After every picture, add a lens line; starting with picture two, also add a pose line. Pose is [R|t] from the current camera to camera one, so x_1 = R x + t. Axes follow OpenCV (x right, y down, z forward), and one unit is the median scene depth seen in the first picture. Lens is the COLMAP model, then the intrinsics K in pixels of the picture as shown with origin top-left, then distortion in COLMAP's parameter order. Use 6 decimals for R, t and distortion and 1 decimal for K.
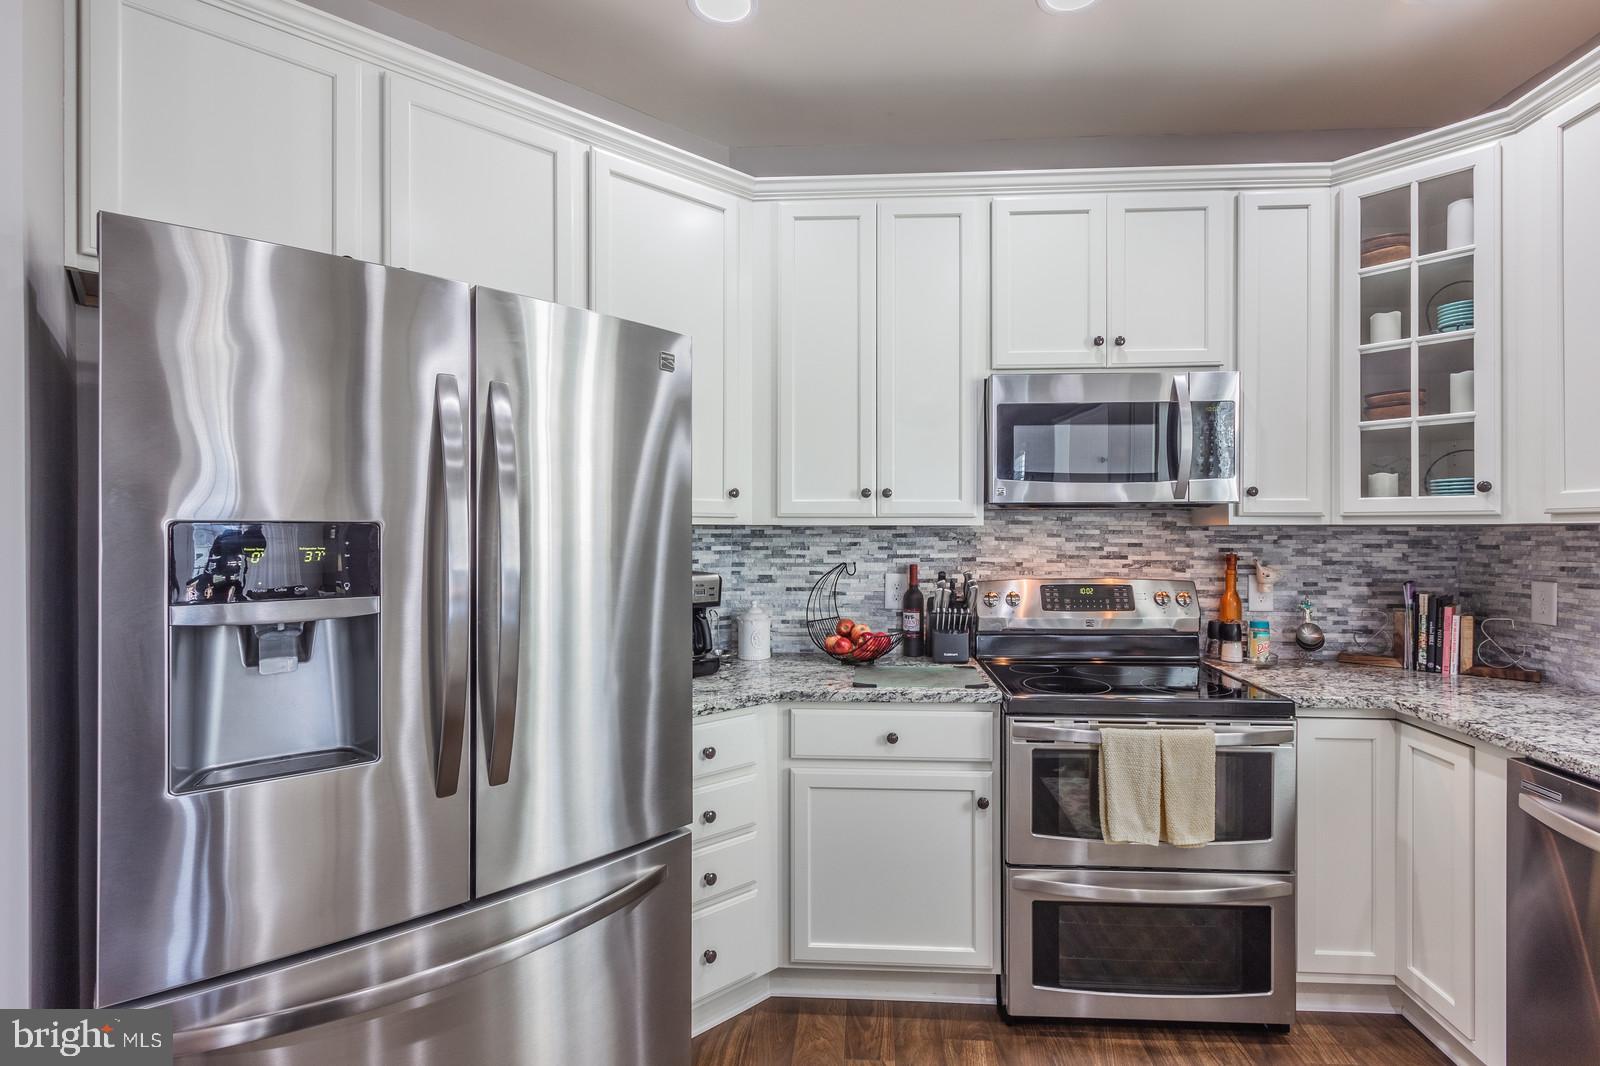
lens RADIAL K [[741.7, 0, 846.9], [0, 741.7, 529.0], [0, 0, 1]] dist [0.016759, -0.005072]
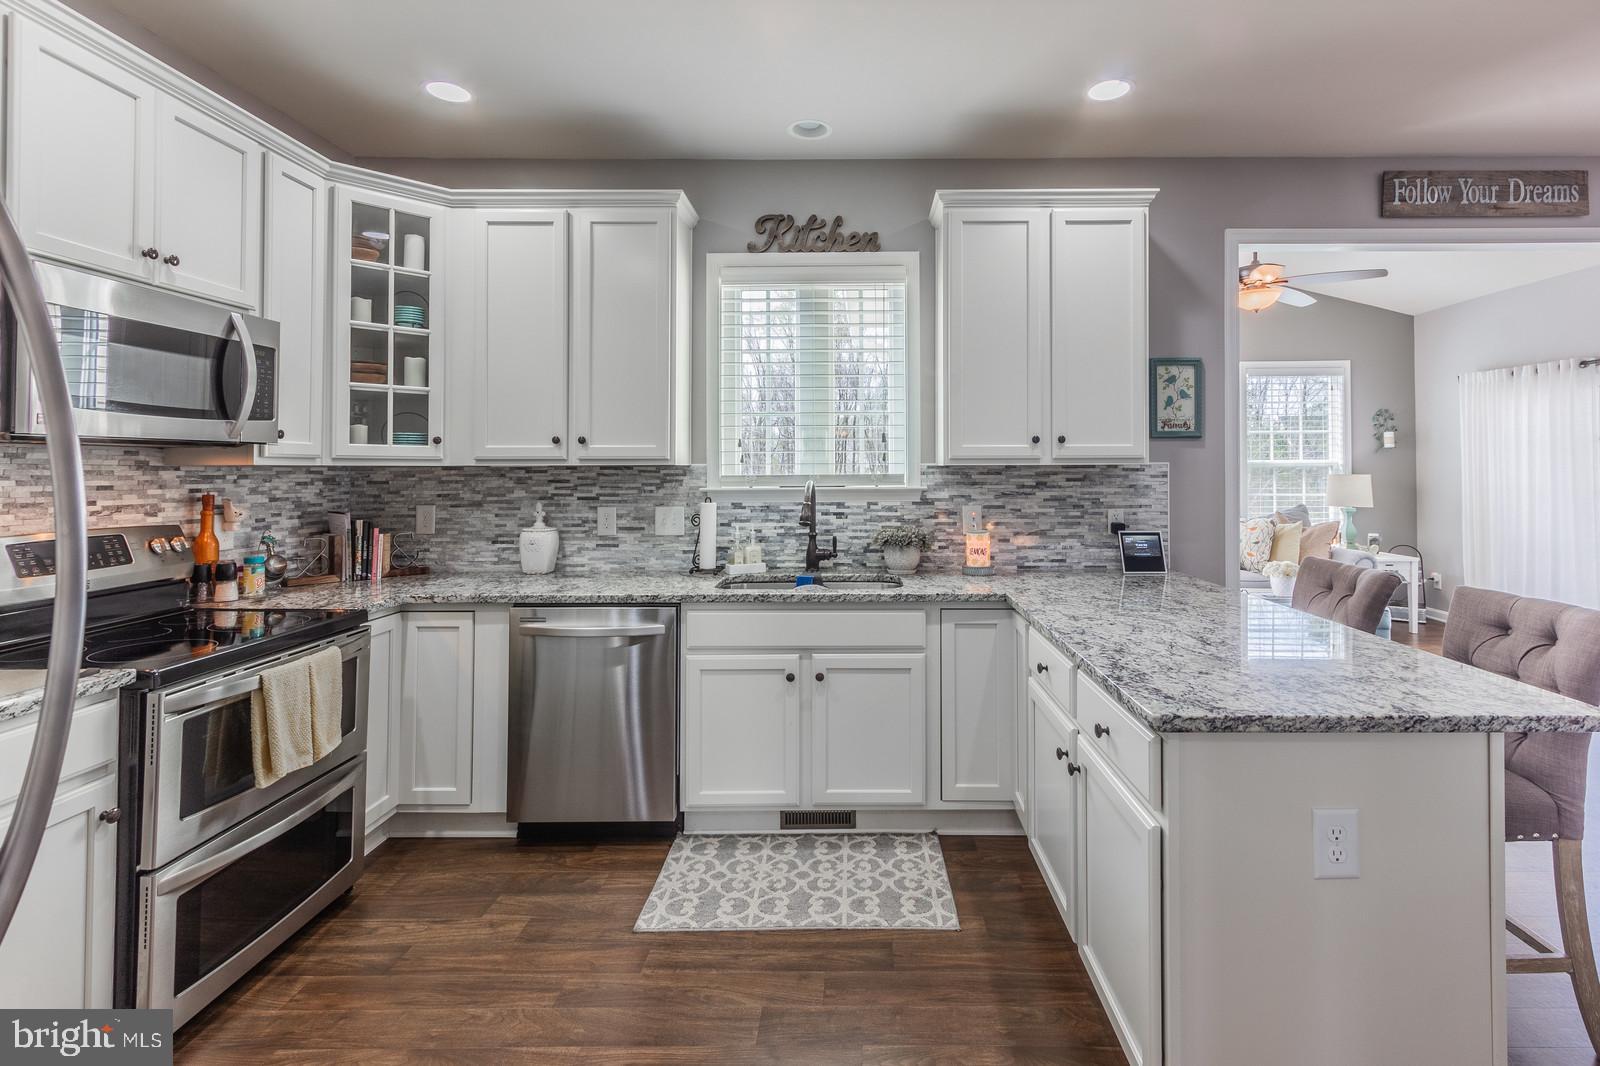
lens RADIAL K [[741.7, 0, 846.0], [0, 741.7, 457.6], [0, 0, 1]] dist [0.016759, -0.005072]
pose [[-0.016869, 0.015895, 0.999731, -0.523808], [-0.001286, 0.999872, -0.015919, -0.000525], [-0.999857, -0.001554, -0.016846, 0.192733]]
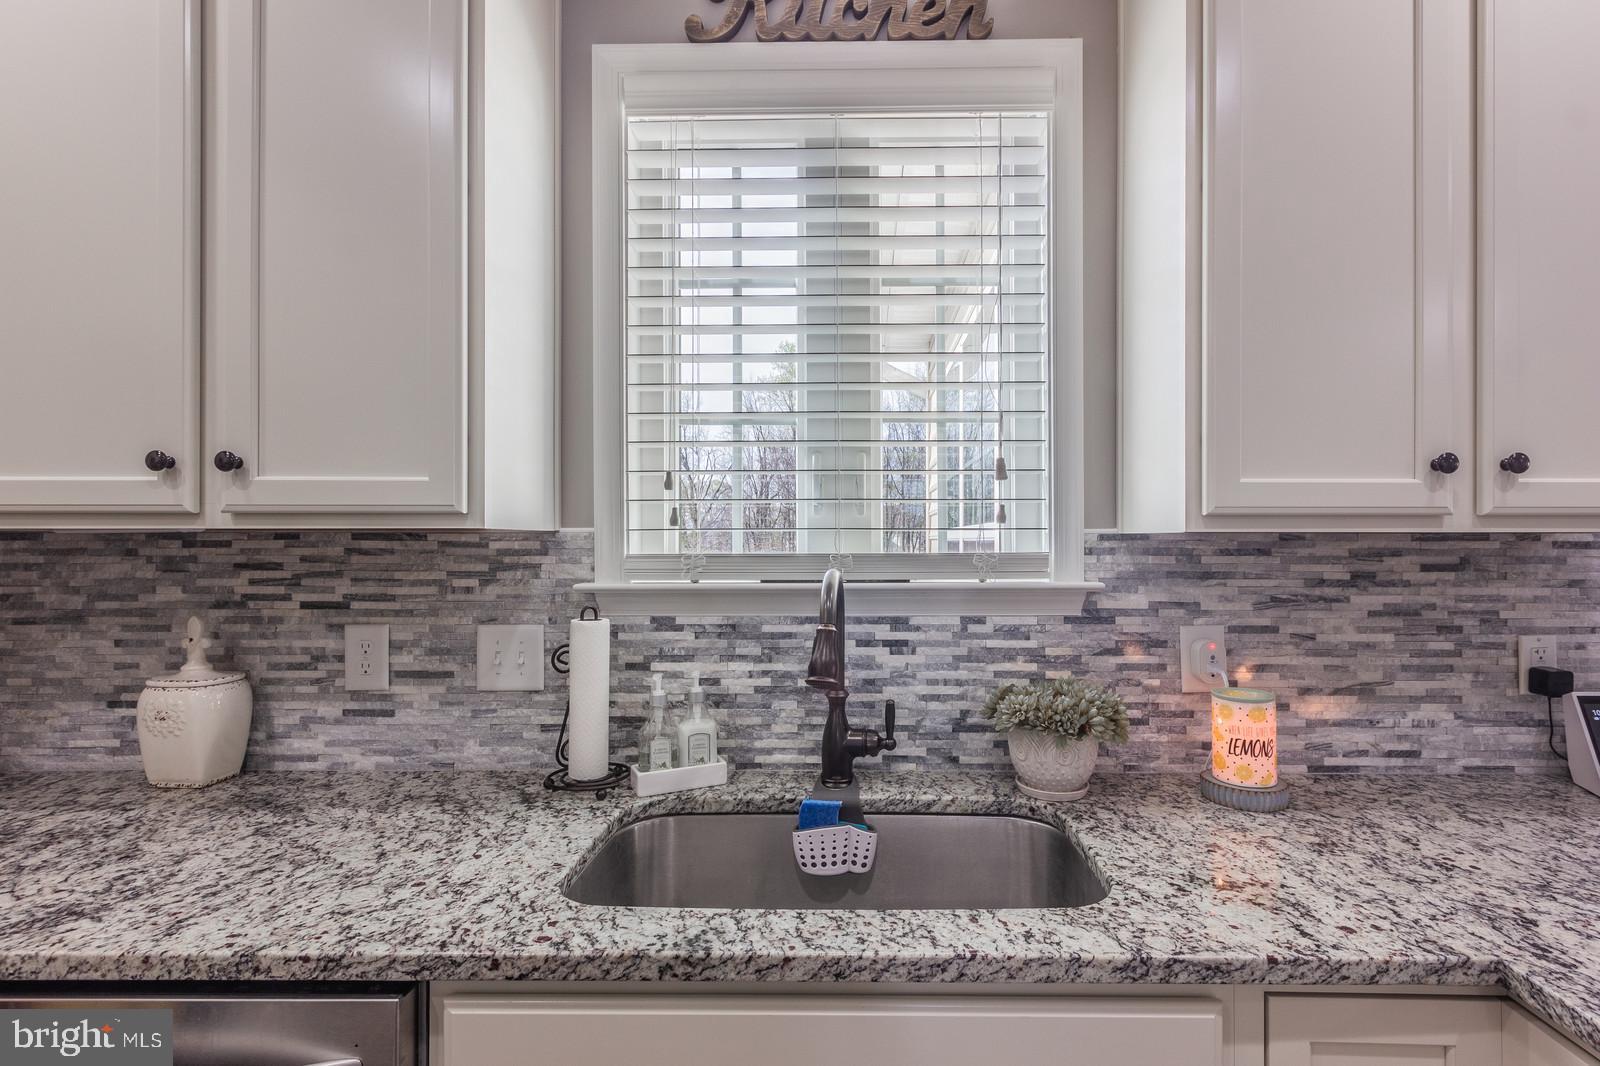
lens RADIAL K [[741.7, 0, 867.6], [0, 741.7, 541.9], [0, 0, 1]] dist [0.016759, -0.005072]
pose [[-0.042671, -0.000934, 0.999089, 0.236985], [-0.004892, 0.999988, 0.000726, -0.000756], [-0.999077, -0.004857, -0.042675, 0.230975]]
